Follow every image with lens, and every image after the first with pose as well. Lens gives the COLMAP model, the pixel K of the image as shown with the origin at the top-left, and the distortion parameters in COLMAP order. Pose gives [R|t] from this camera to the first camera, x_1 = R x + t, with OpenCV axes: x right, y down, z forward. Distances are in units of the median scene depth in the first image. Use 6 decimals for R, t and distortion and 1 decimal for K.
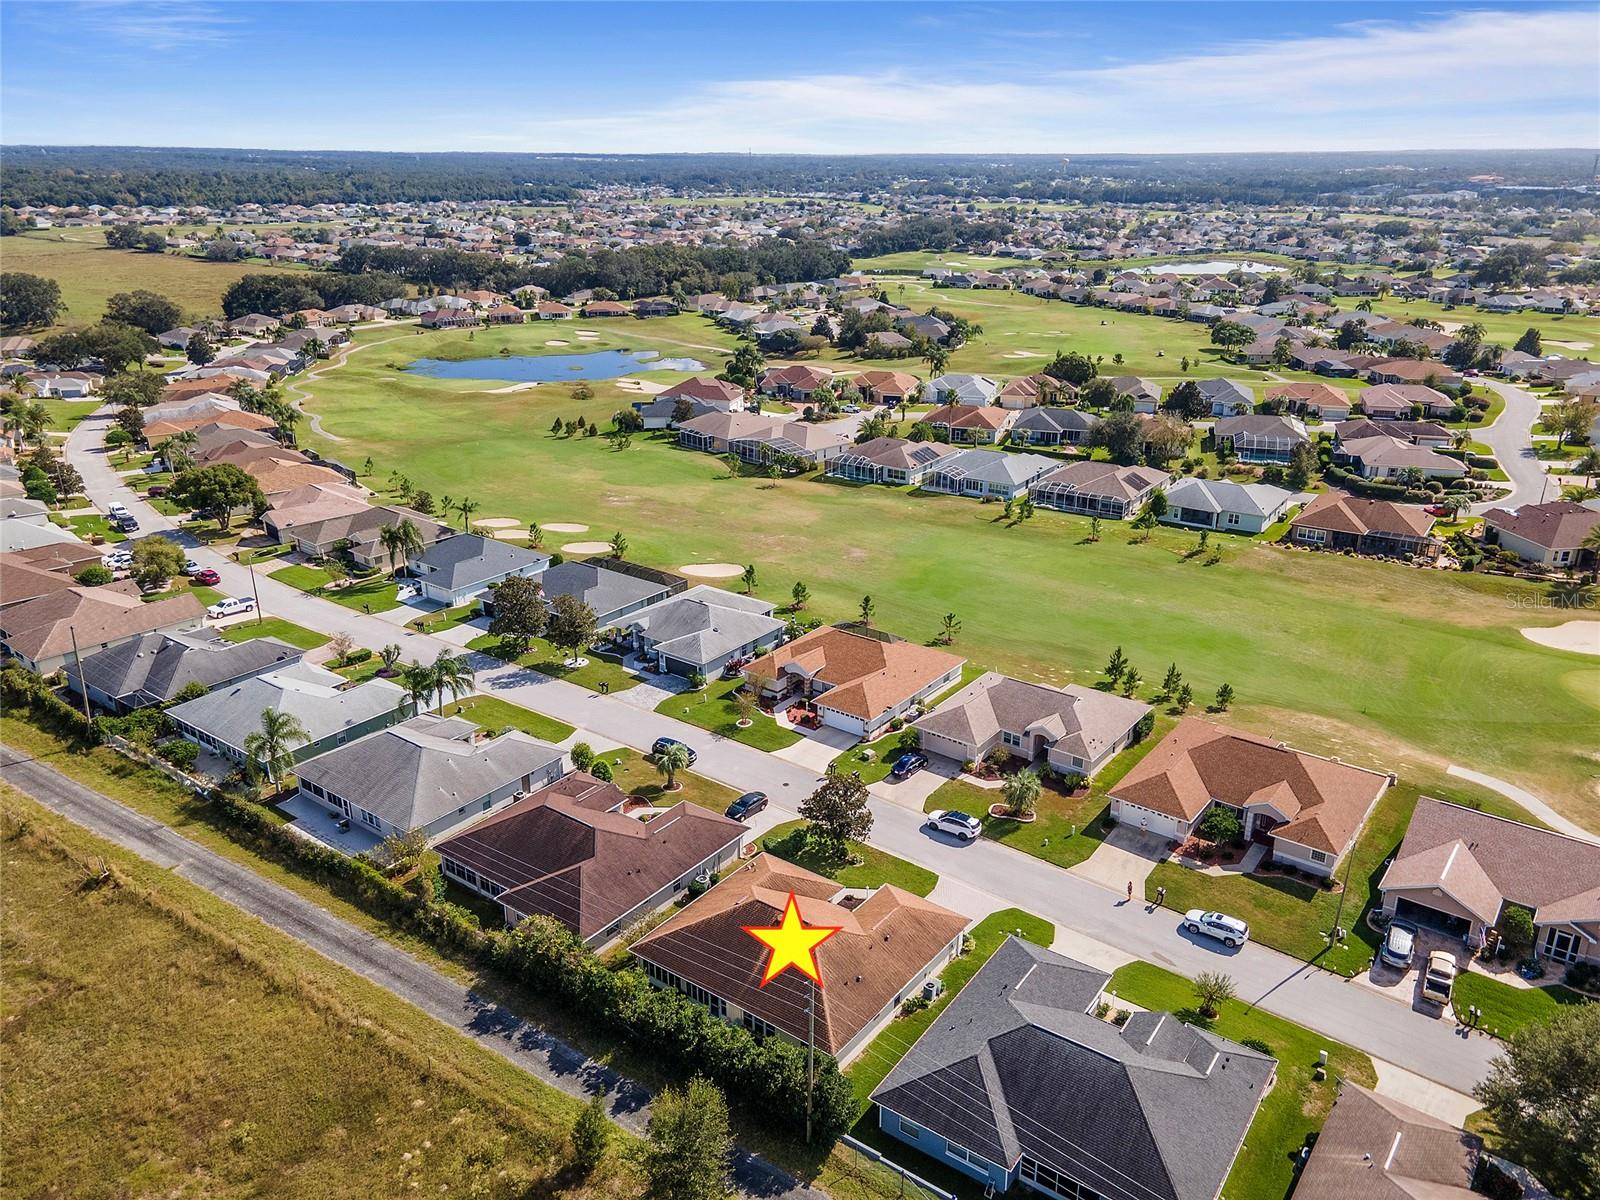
lens RADIAL K [[1166.1, 0, 809.3], [0, 1166.1, 602.2], [0, 0, 1]] dist [0.038322, 0.011477]
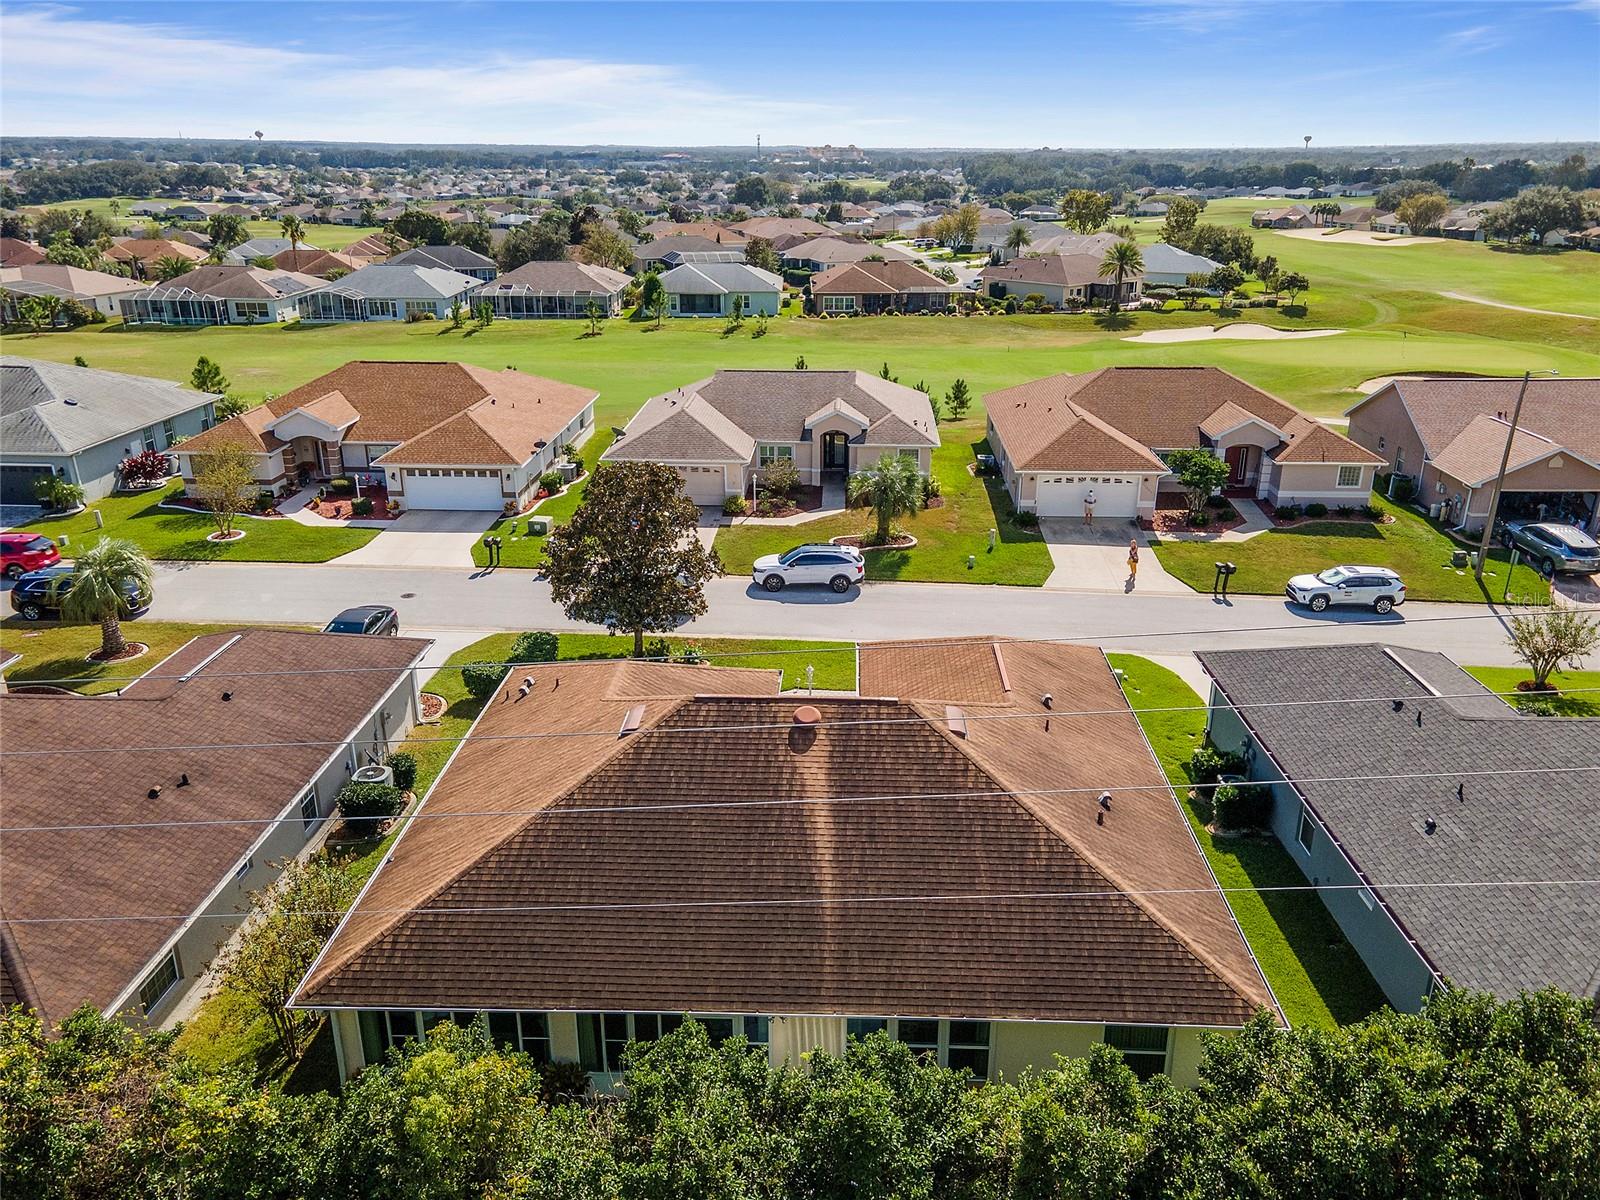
lens RADIAL K [[1166.1, 0, 809.3], [0, 1166.1, 602.2], [0, 0, 1]] dist [0.038322, 0.011477]
pose [[0.815696, -0.192472, 0.545522, -0.098441], [0.191338, 0.979715, 0.059565, 0.113403], [-0.545920, 0.055792, 0.835977, 0.381225]]
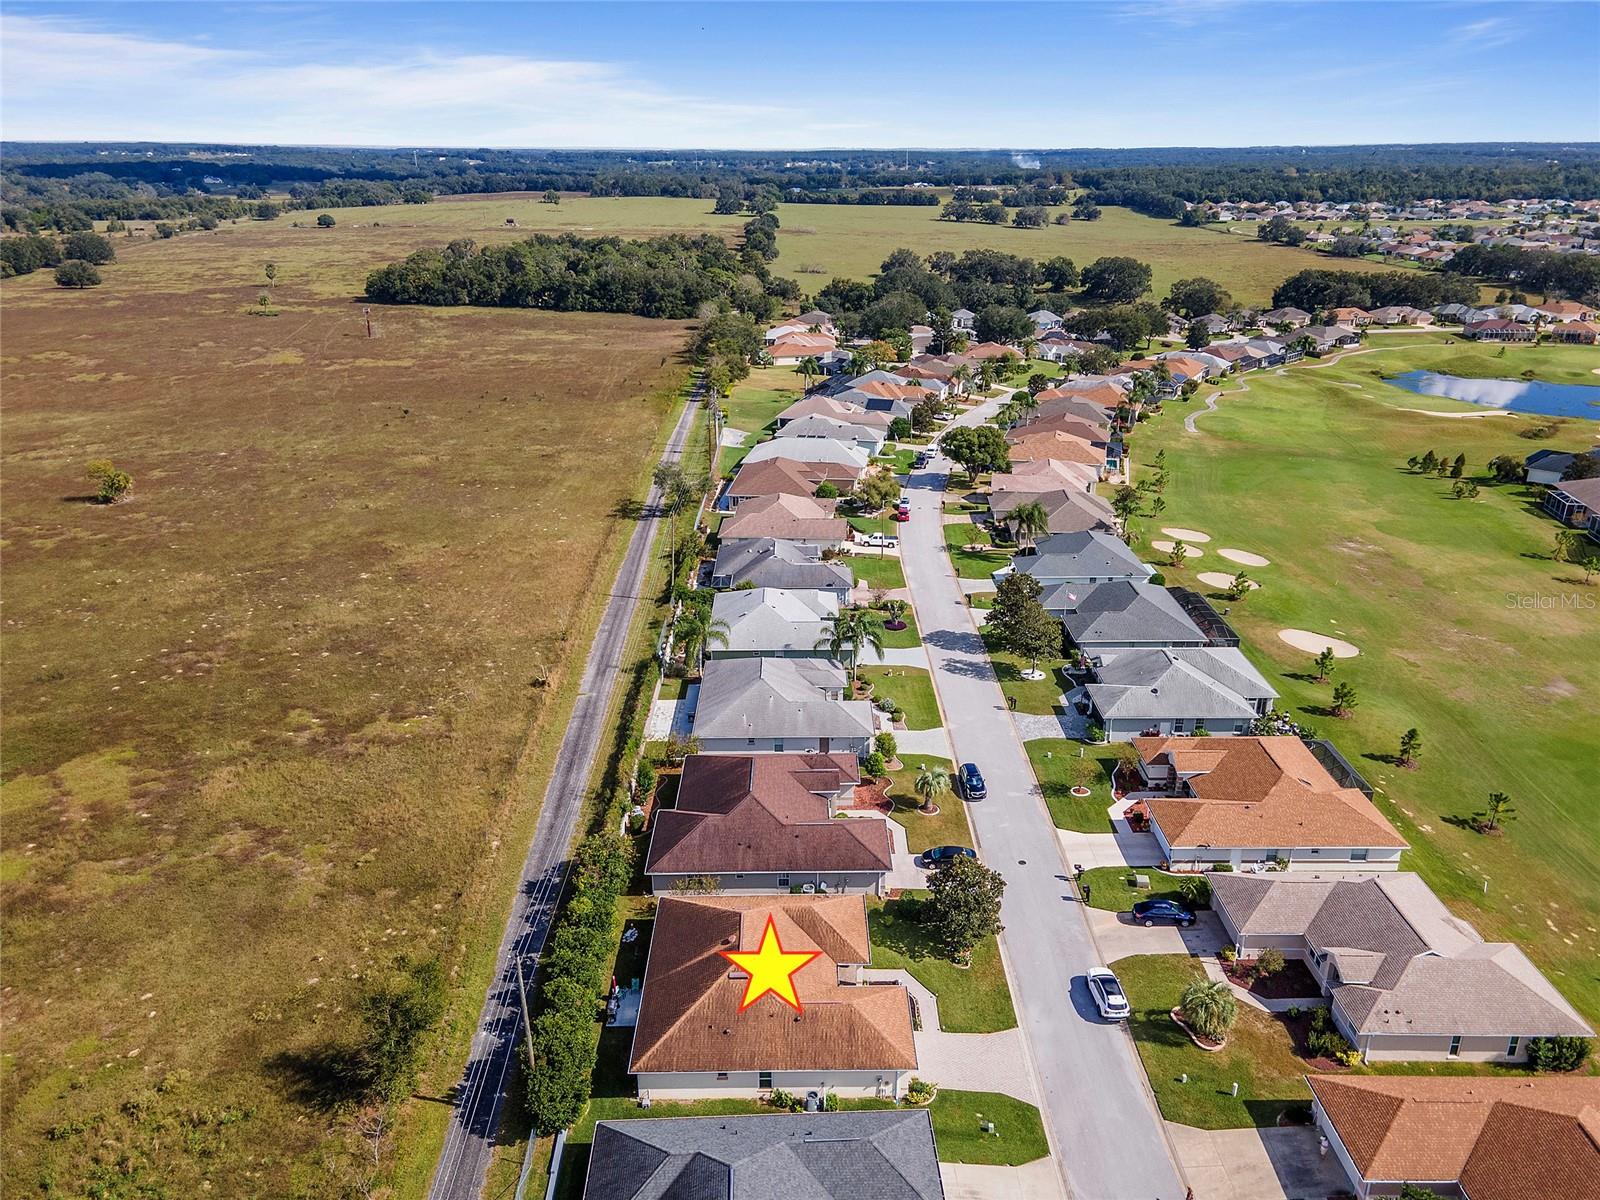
lens RADIAL K [[1166.1, 0, 809.3], [0, 1166.1, 602.2], [0, 0, 1]] dist [0.038322, 0.011477]
pose [[0.610139, 0.283172, -0.739962, 0.333868], [-0.281268, 0.950531, 0.131832, -0.069793], [0.740688, 0.127692, 0.659603, 0.197752]]
